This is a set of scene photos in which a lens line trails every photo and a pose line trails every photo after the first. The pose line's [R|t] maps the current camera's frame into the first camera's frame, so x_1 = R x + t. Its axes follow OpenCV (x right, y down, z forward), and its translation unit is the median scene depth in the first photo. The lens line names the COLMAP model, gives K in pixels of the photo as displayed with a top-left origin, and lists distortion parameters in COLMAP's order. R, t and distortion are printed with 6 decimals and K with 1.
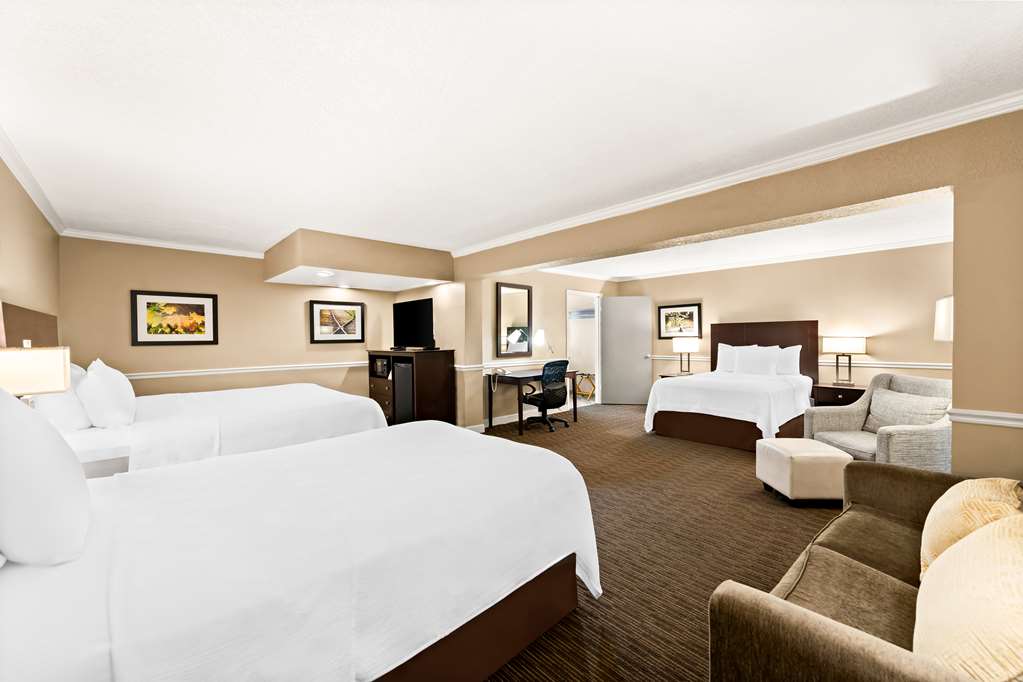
lens RADIAL K [[406.7, 0, 510.2], [0, 406.7, 341.8], [0, 0, 1]] dist [0.002735, -0.000916]
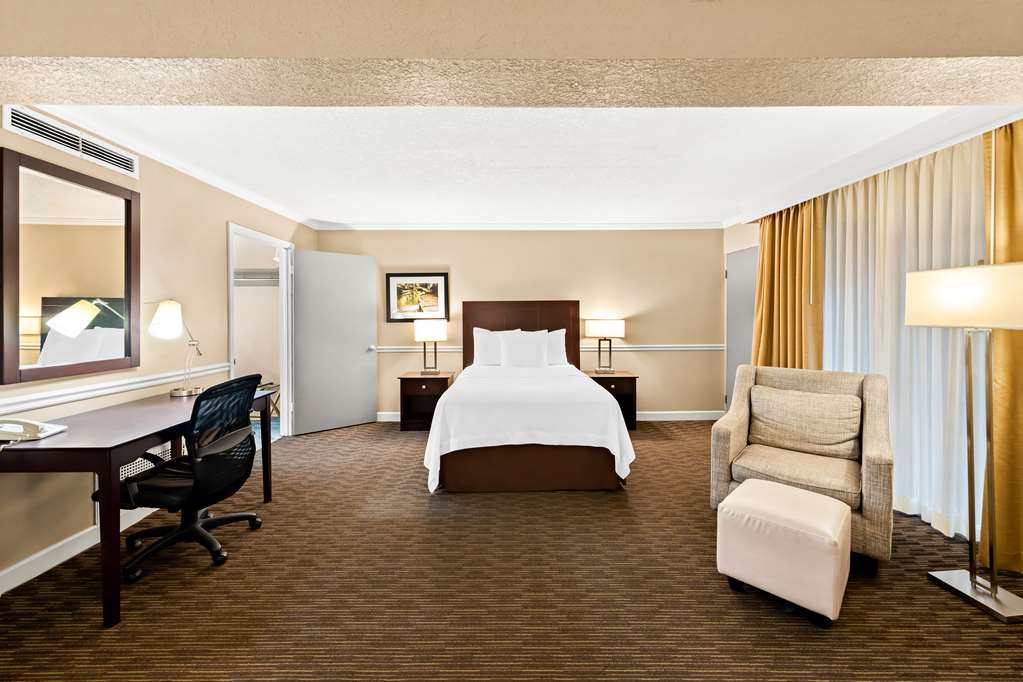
lens RADIAL K [[406.7, 0, 509.1], [0, 406.7, 318.3], [0, 0, 1]] dist [0.002735, -0.000916]
pose [[0.662955, 0.000059, 0.748659, -0.005229], [0.006782, 0.999958, -0.006084, -0.008166], [-0.748629, 0.009111, 0.662927, 0.455770]]
